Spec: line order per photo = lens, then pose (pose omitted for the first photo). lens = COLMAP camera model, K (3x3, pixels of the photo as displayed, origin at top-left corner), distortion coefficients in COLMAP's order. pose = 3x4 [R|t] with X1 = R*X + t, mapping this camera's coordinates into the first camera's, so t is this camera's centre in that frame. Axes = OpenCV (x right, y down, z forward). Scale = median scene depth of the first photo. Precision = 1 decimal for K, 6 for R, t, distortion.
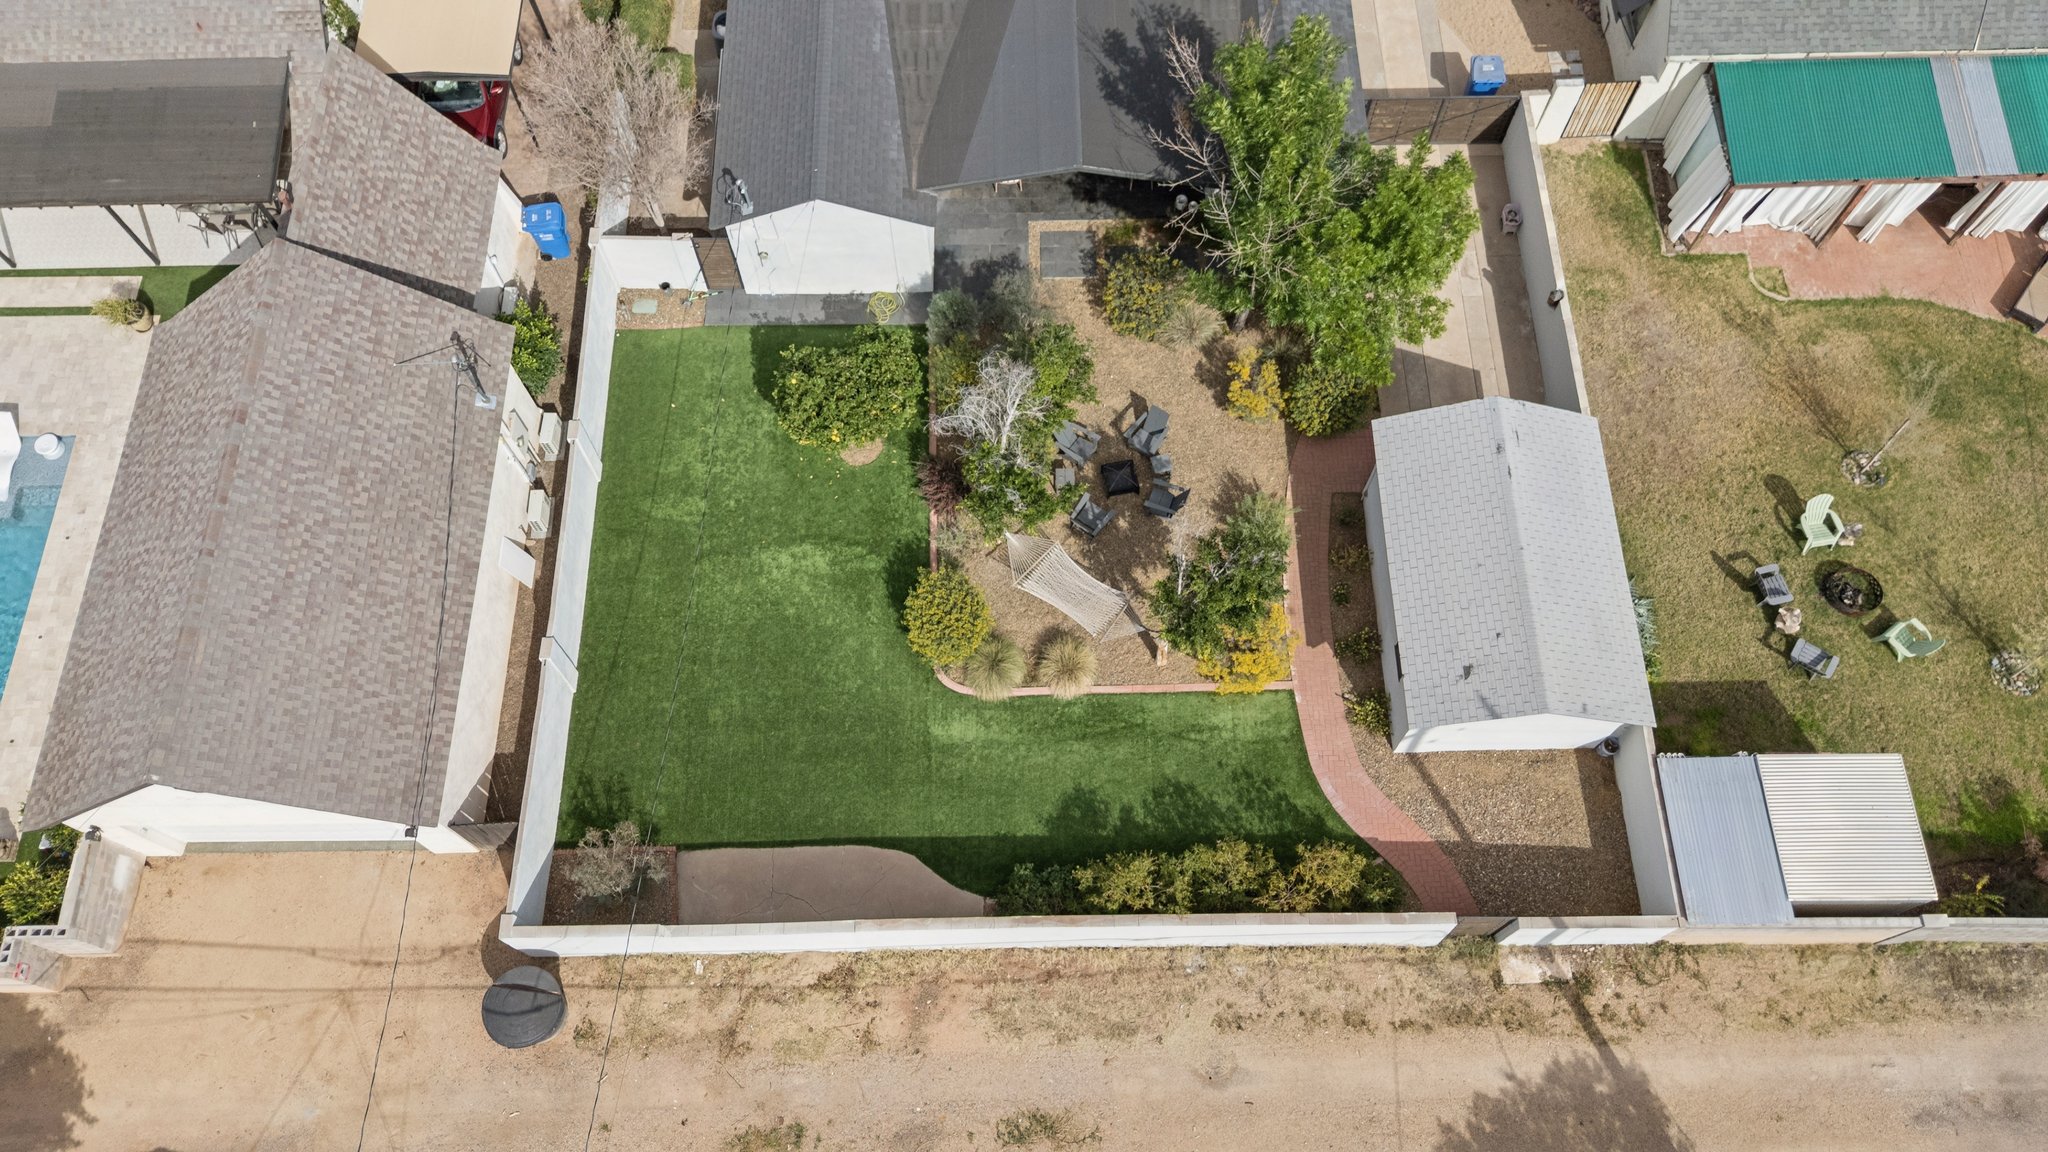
lens RADIAL K [[1500.7, 0, 1024.1], [0, 1500.7, 493.7], [0, 0, 1]] dist [0.081196, -0.088920]
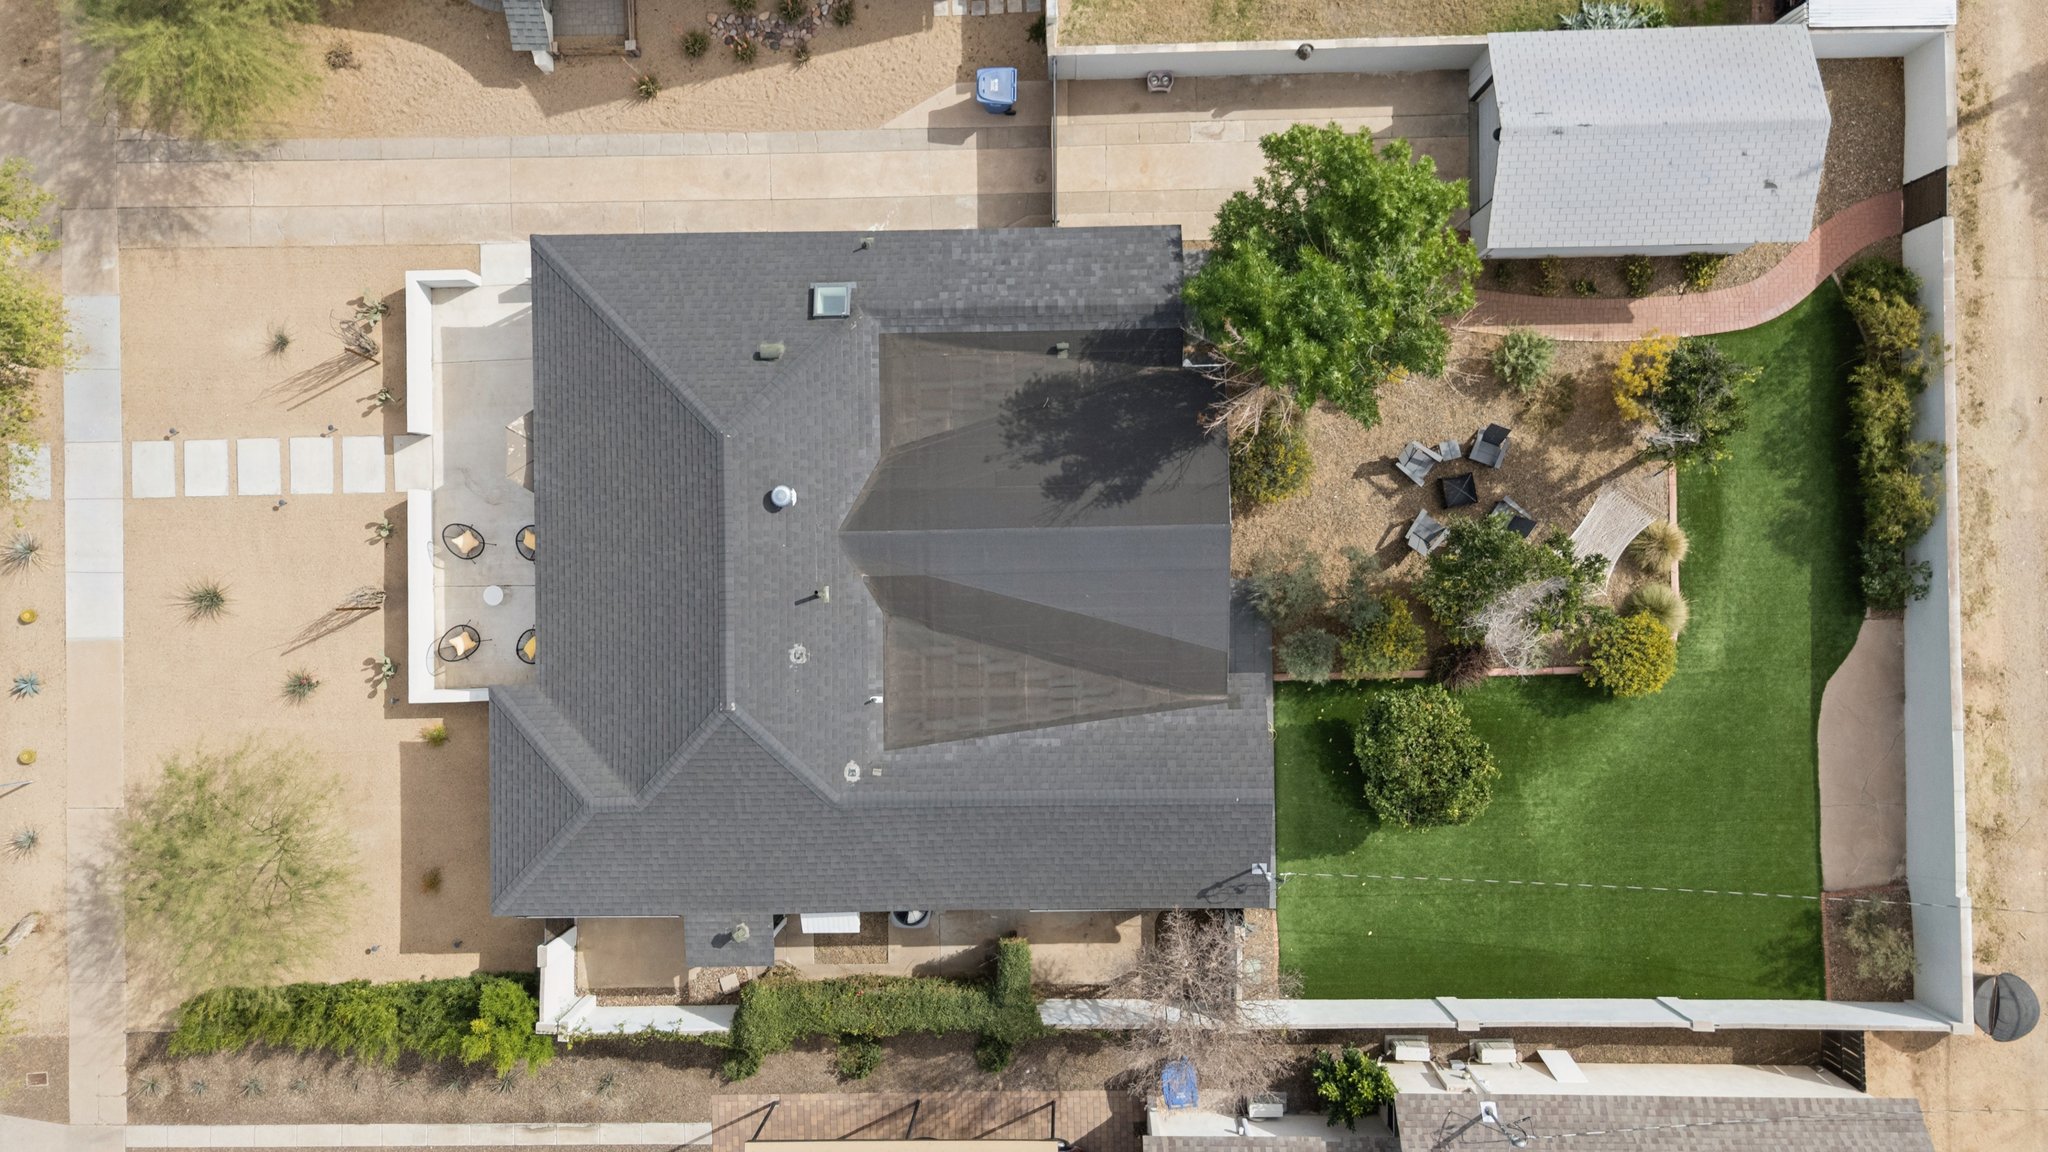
lens RADIAL K [[1532.3, 0, 1021.9], [0, 1532.3, 551.0], [0, 0, 1]] dist [0.092259, -0.125418]
pose [[0.001513, -0.999867, 0.016251, 0.005592], [0.924736, 0.007584, 0.380533, -0.760576], [-0.380605, 0.014452, 0.924625, 0.146571]]
